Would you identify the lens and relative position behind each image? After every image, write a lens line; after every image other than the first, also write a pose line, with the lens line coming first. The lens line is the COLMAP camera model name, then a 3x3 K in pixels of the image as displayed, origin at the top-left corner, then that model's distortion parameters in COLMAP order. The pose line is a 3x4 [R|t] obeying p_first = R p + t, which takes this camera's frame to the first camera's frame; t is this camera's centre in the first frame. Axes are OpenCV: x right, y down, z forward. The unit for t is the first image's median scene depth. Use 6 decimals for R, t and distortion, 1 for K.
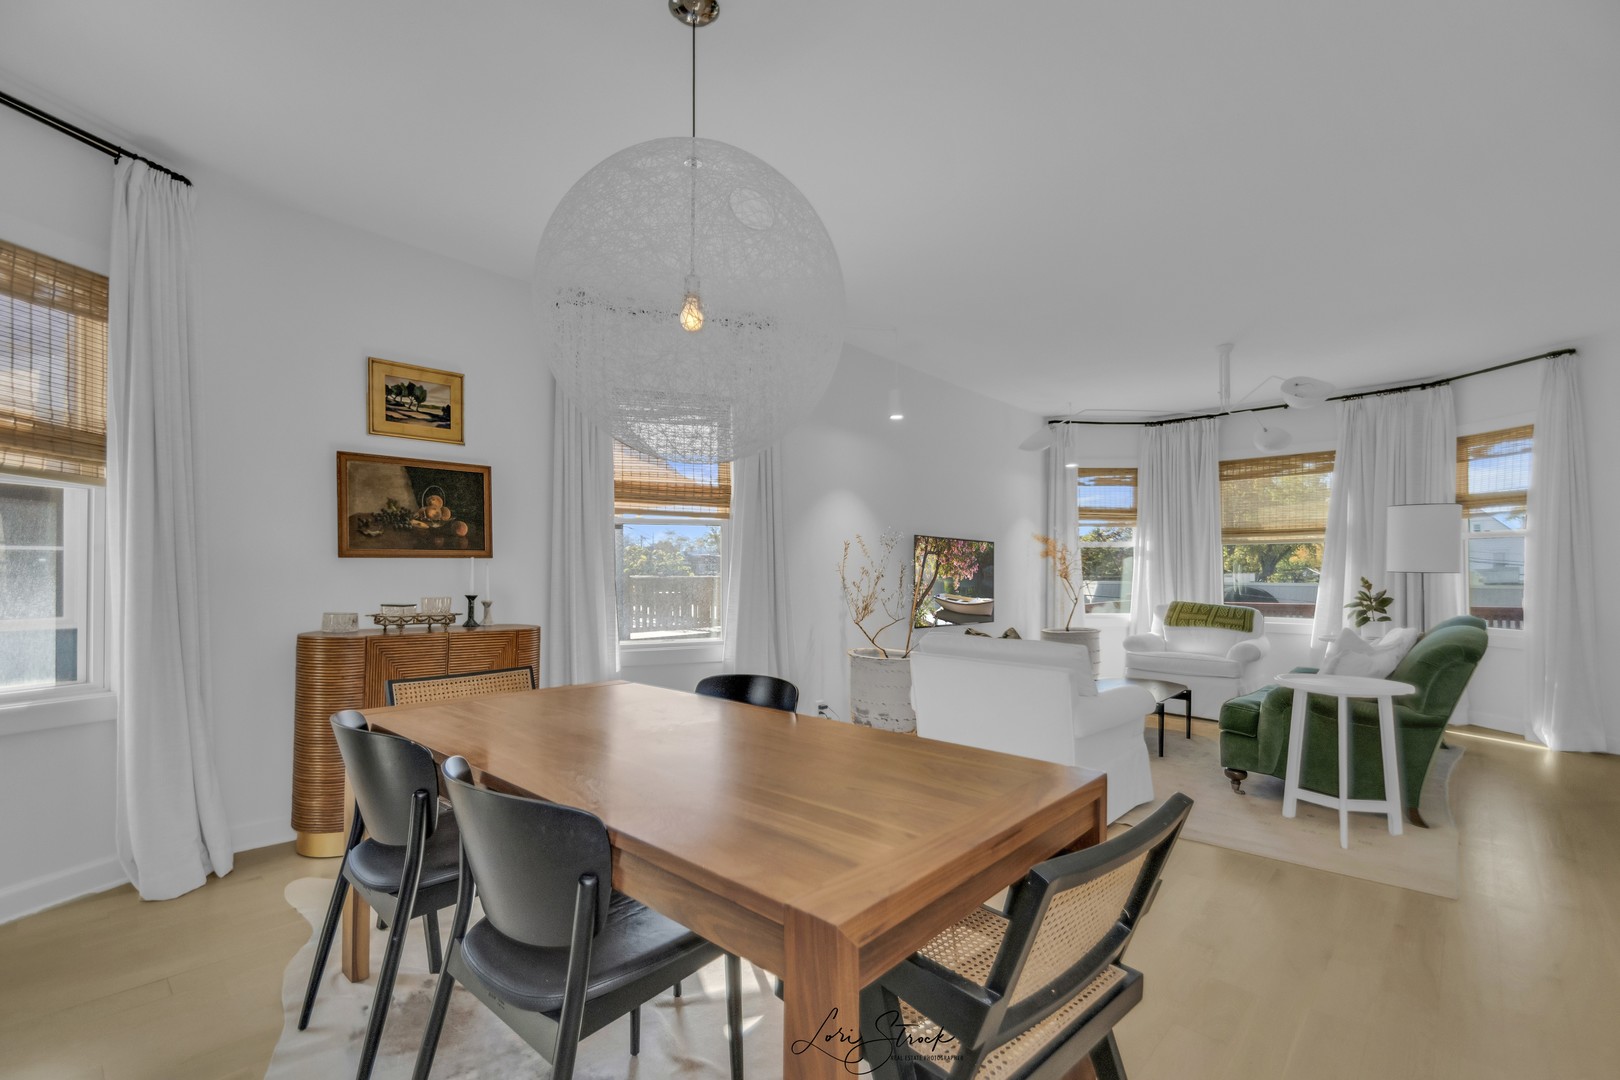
lens RADIAL K [[720.1, 0, 800.6], [0, 720.1, 580.0], [0, 0, 1]] dist [0.001887, -0.000302]
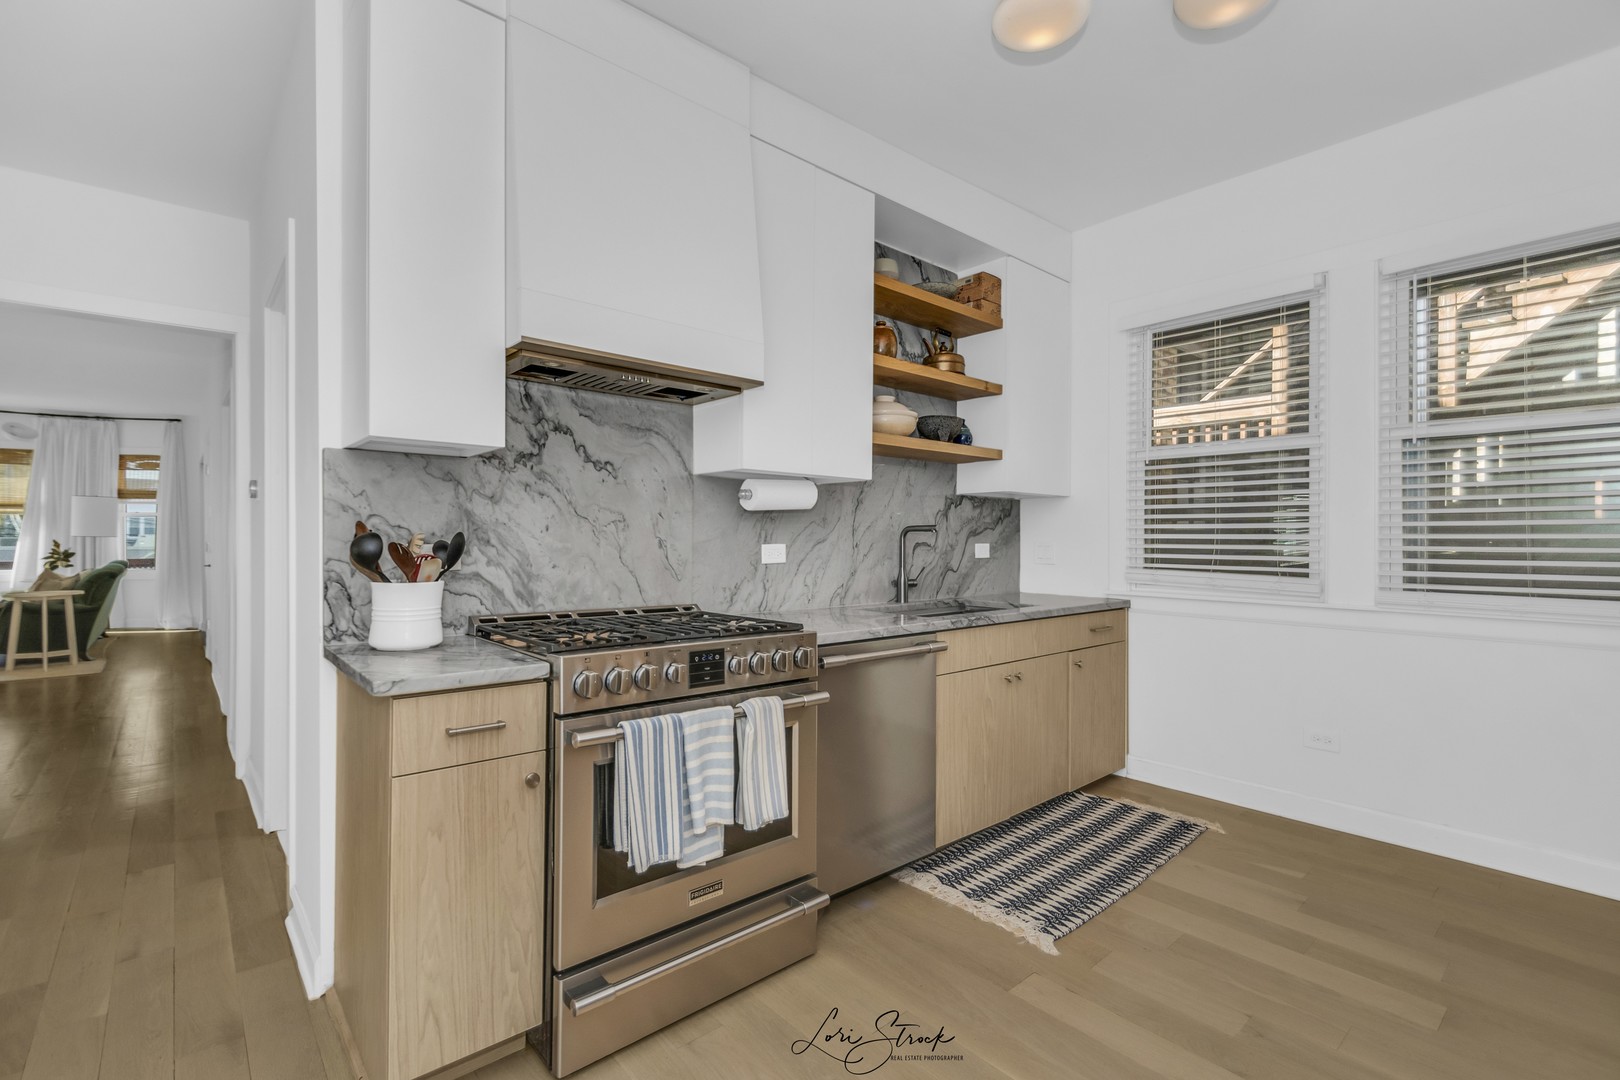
lens RADIAL K [[720.1, 0, 813.1], [0, 720.1, 534.7], [0, 0, 1]] dist [0.001887, -0.000302]
pose [[0.090210, 0.003448, 0.995917, -0.655956], [-0.004564, 0.999985, -0.003049, -0.018434], [-0.995912, -0.004270, 0.090225, -0.814764]]
